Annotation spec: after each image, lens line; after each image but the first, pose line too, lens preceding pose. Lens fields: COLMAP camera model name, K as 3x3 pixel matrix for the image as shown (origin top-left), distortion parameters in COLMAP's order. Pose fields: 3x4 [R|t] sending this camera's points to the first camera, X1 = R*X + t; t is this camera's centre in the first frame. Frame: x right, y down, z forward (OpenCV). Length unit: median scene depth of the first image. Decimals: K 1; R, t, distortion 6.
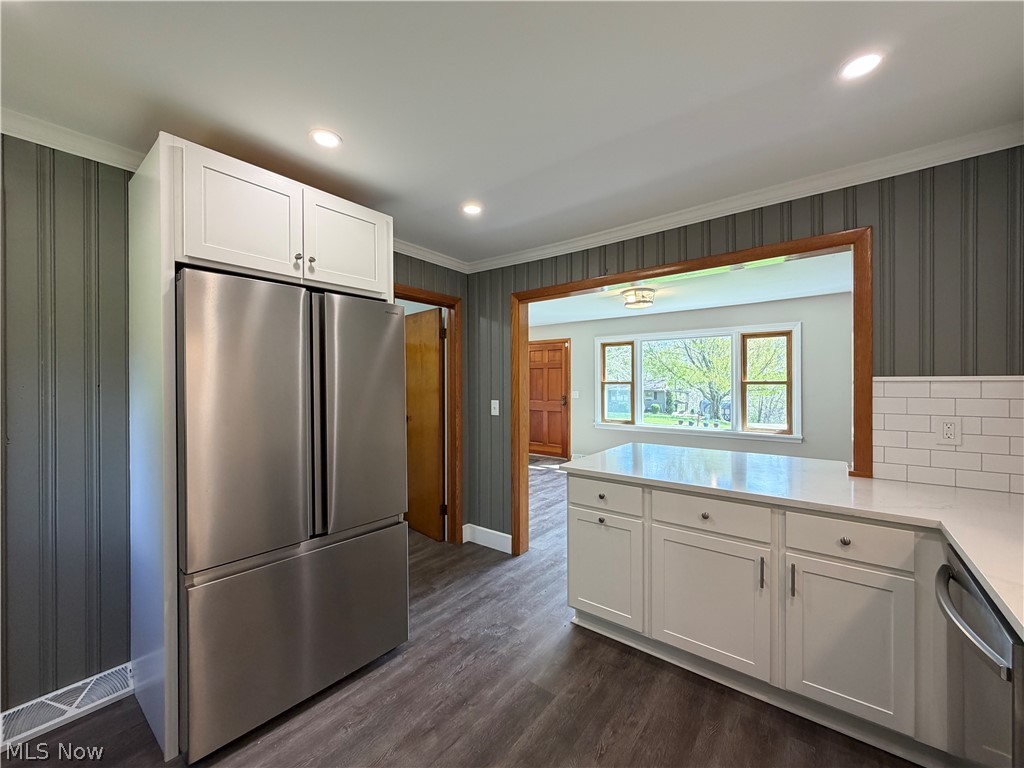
lens RADIAL K [[408.2, 0, 507.6], [0, 408.2, 386.1], [0, 0, 1]] dist [-0.001883, 0.000620]
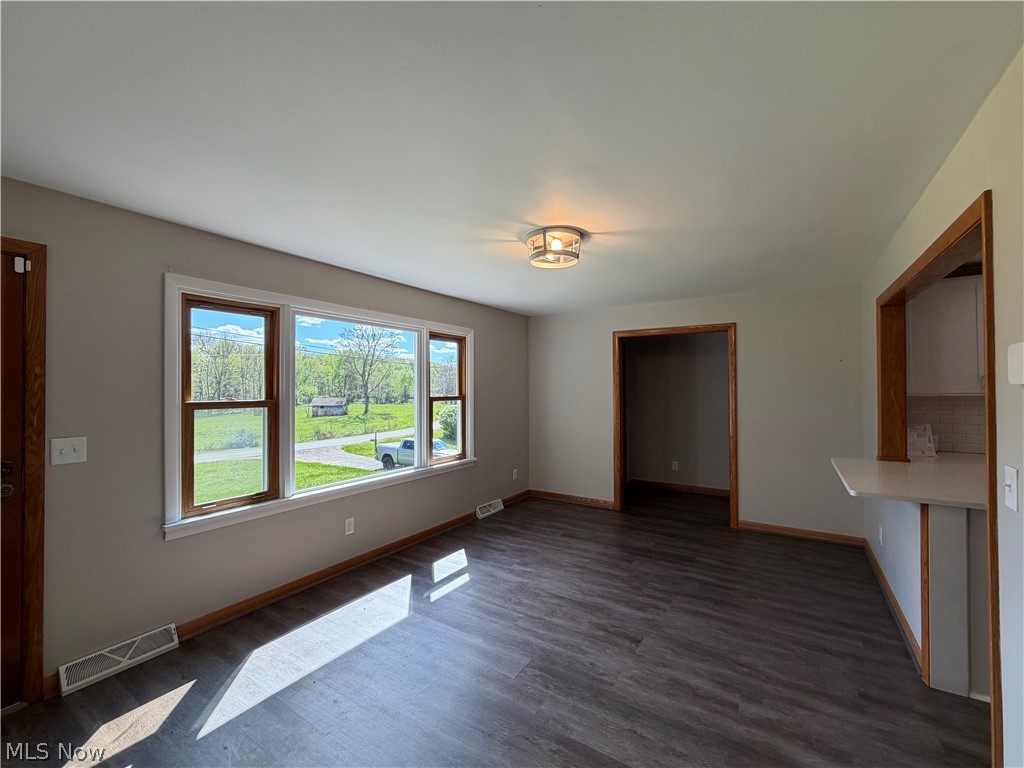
lens RADIAL K [[408.2, 0, 522.4], [0, 408.2, 387.3], [0, 0, 1]] dist [-0.001883, 0.000620]
pose [[-0.083449, 0.012327, 0.996436, -0.480806], [0.016273, 0.999807, -0.011006, -0.050421], [-0.996379, 0.015297, -0.083634, 2.437378]]
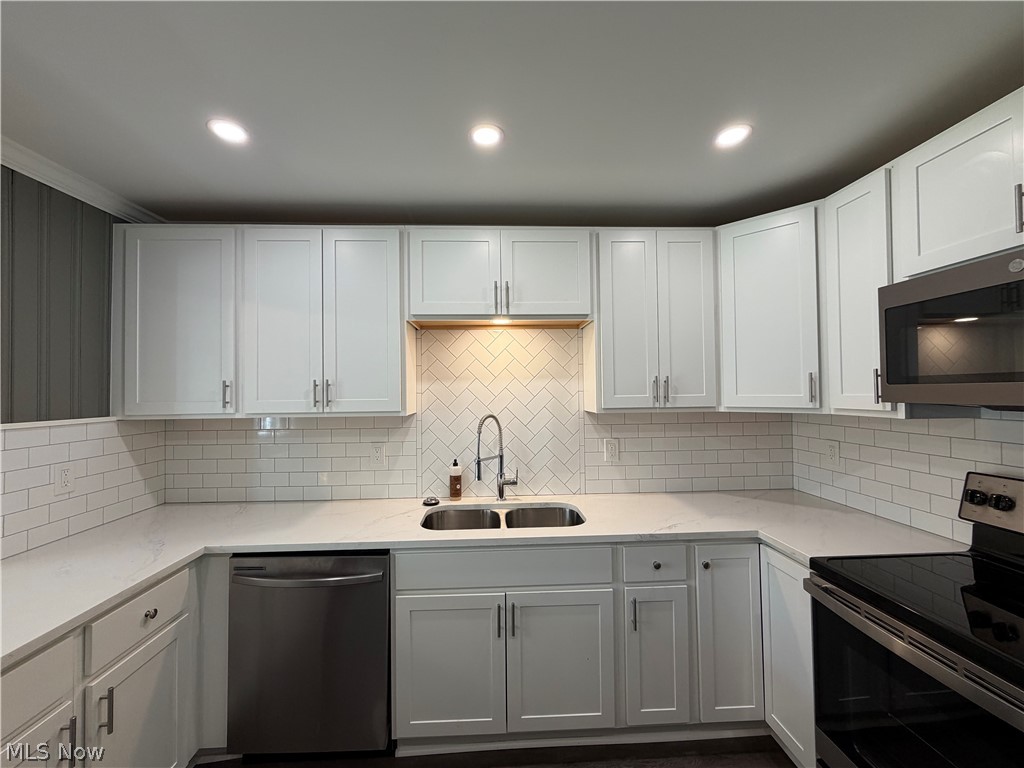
lens RADIAL K [[408.2, 0, 510.1], [0, 408.2, 383.9], [0, 0, 1]] dist [-0.001883, 0.000620]
pose [[-0.652474, 0.024732, 0.757408, -0.261594], [0.020032, 0.999681, -0.015386, -0.063242], [-0.757546, 0.005134, -0.652761, 0.735613]]
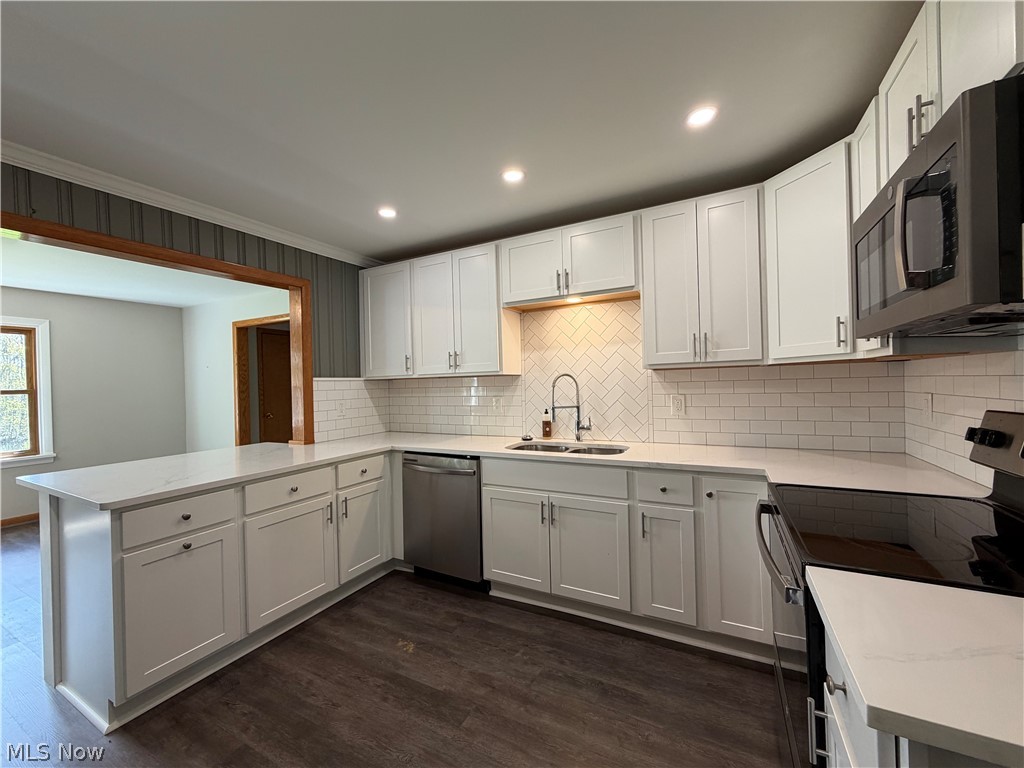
lens RADIAL K [[408.2, 0, 508.3], [0, 408.2, 381.8], [0, 0, 1]] dist [-0.001883, 0.000620]
pose [[-0.173547, 0.011291, 0.984761, -0.728990], [0.035470, 0.999357, -0.005207, 0.025735], [-0.984187, 0.034026, -0.173836, 0.514271]]
